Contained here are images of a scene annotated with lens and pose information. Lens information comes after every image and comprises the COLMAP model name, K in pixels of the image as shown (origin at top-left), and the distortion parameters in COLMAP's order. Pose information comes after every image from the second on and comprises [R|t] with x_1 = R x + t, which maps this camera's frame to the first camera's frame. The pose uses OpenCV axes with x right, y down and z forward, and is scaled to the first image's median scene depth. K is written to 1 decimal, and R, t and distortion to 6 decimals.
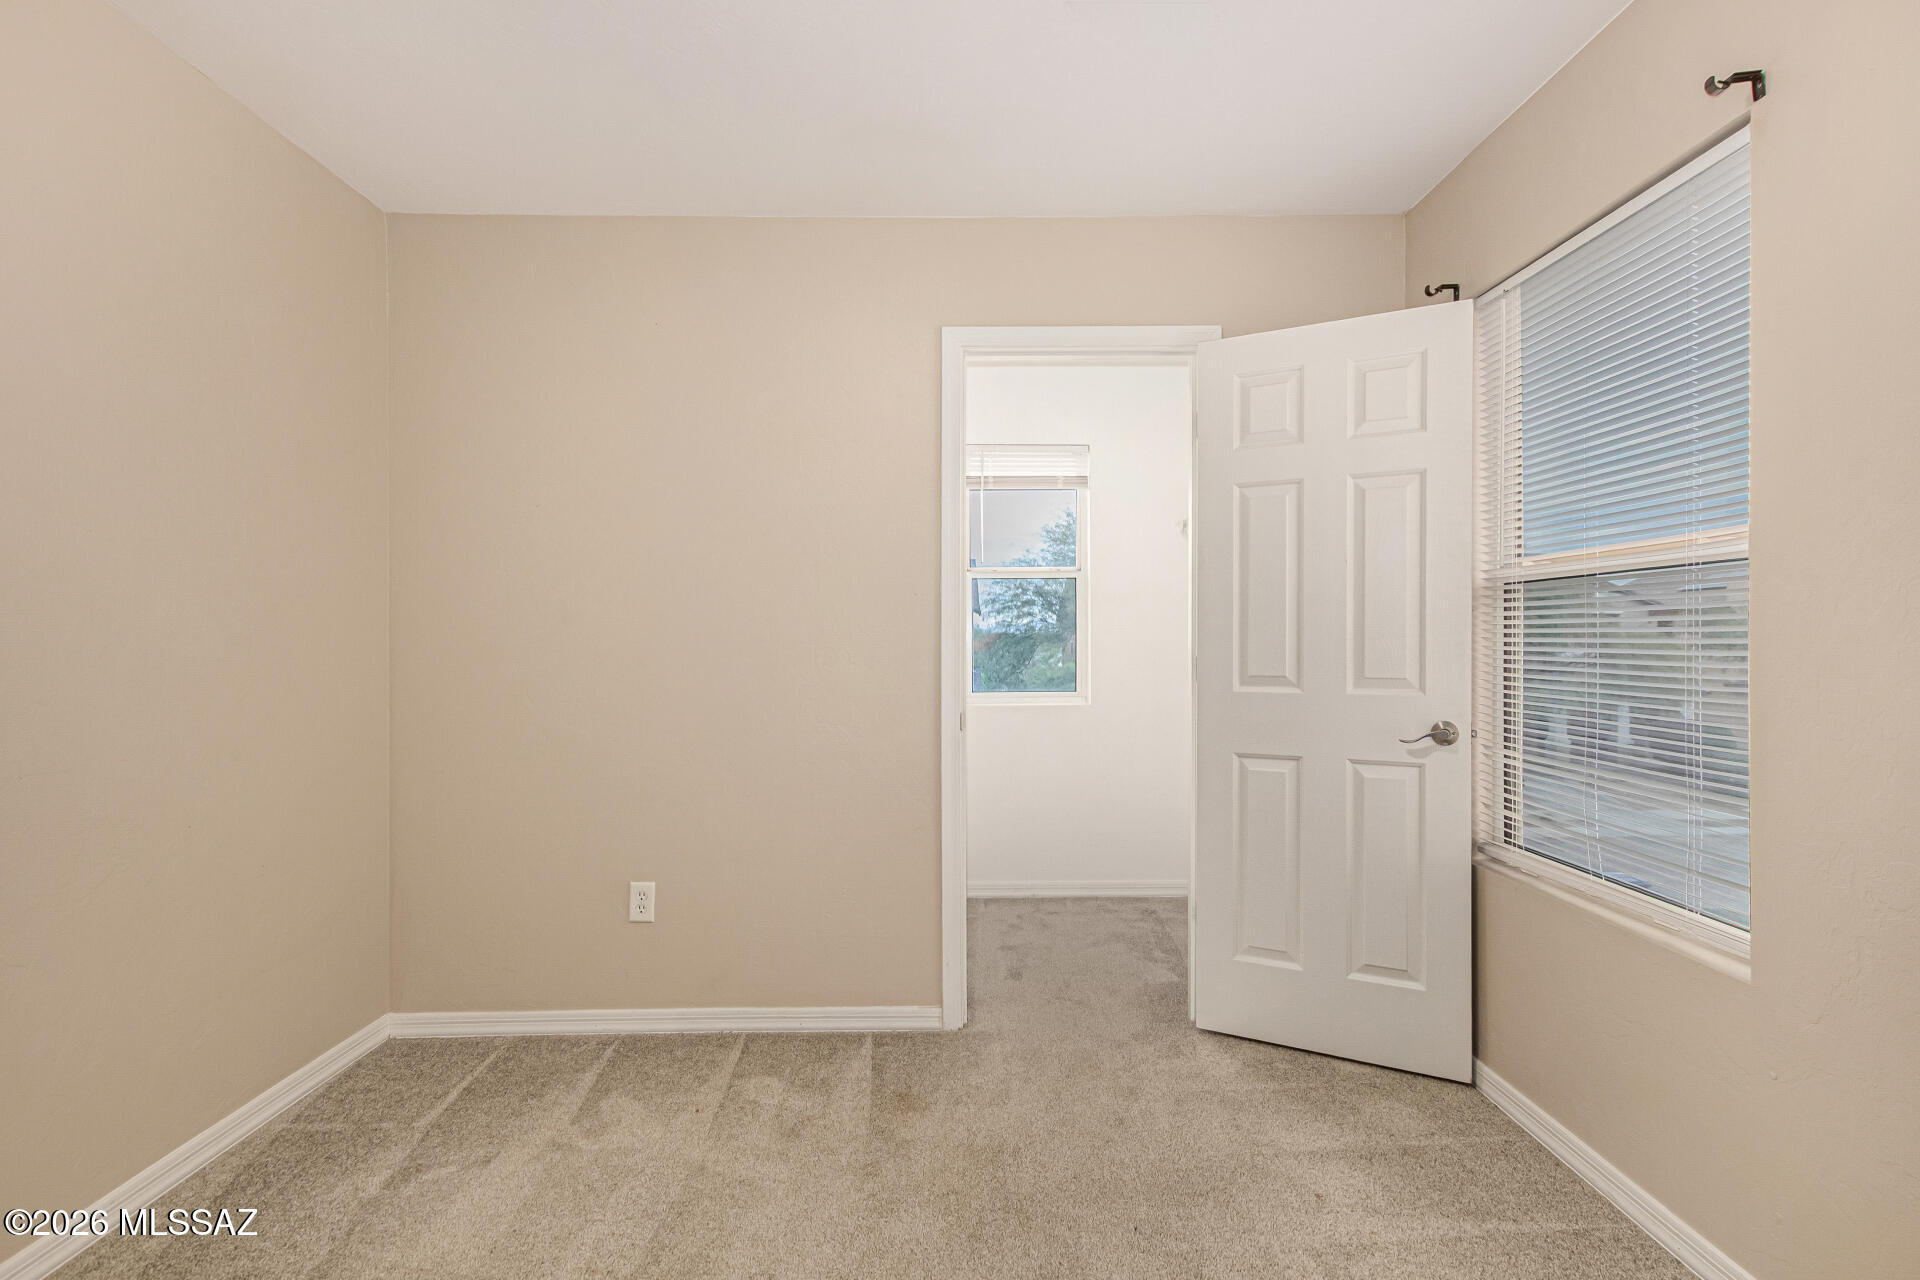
lens RADIAL K [[898.9, 0, 956.1], [0, 898.9, 638.7], [0, 0, 1]] dist [0.017989, -0.004446]
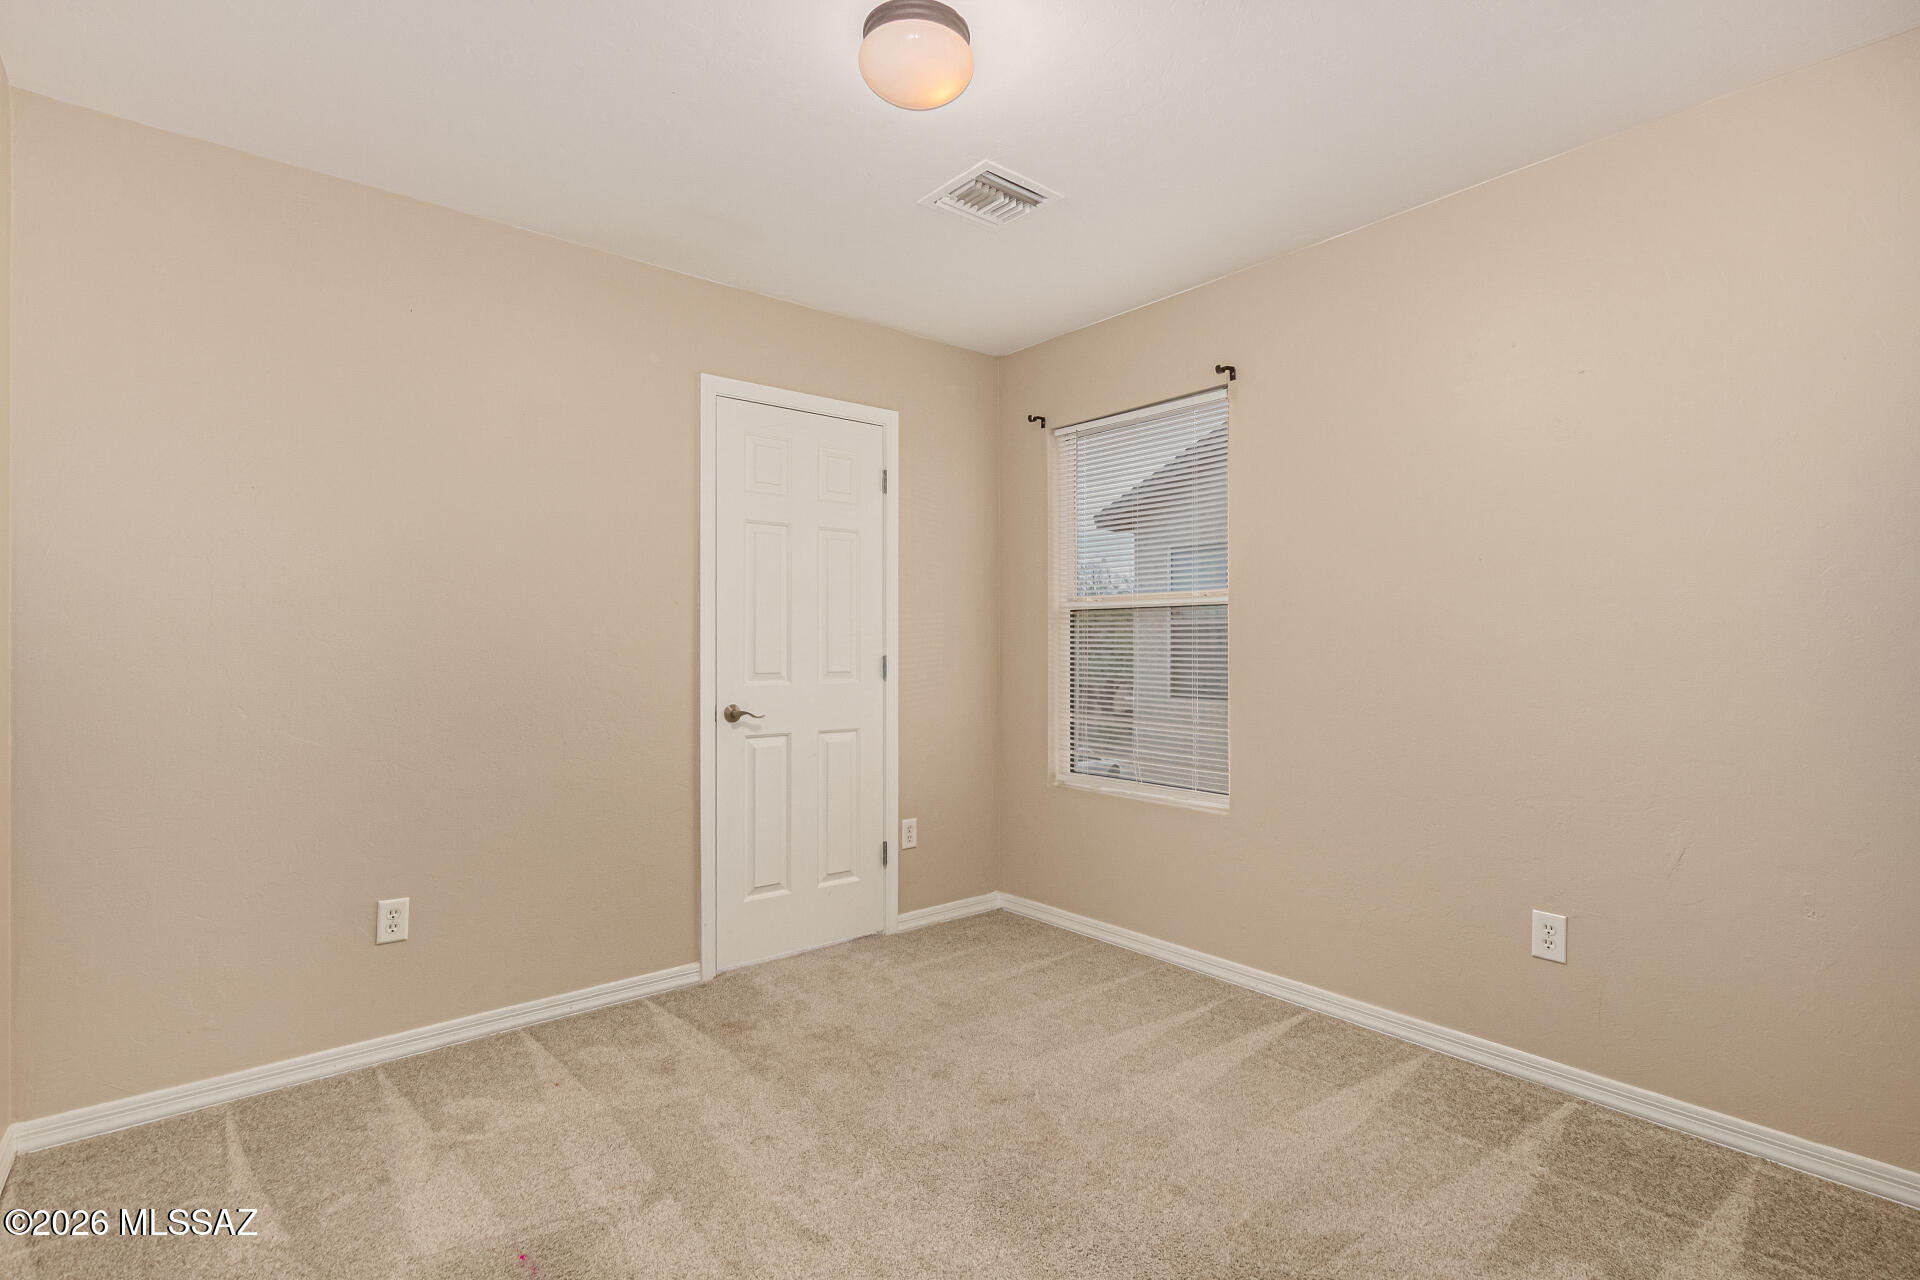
lens RADIAL K [[898.9, 0, 947.8], [0, 898.9, 635.4], [0, 0, 1]] dist [0.017989, -0.004446]
pose [[0.784318, 0.010914, 0.620263, -0.554450], [-0.004334, 0.999917, -0.012113, 0.004137], [-0.620344, 0.006812, 0.784300, -0.117022]]
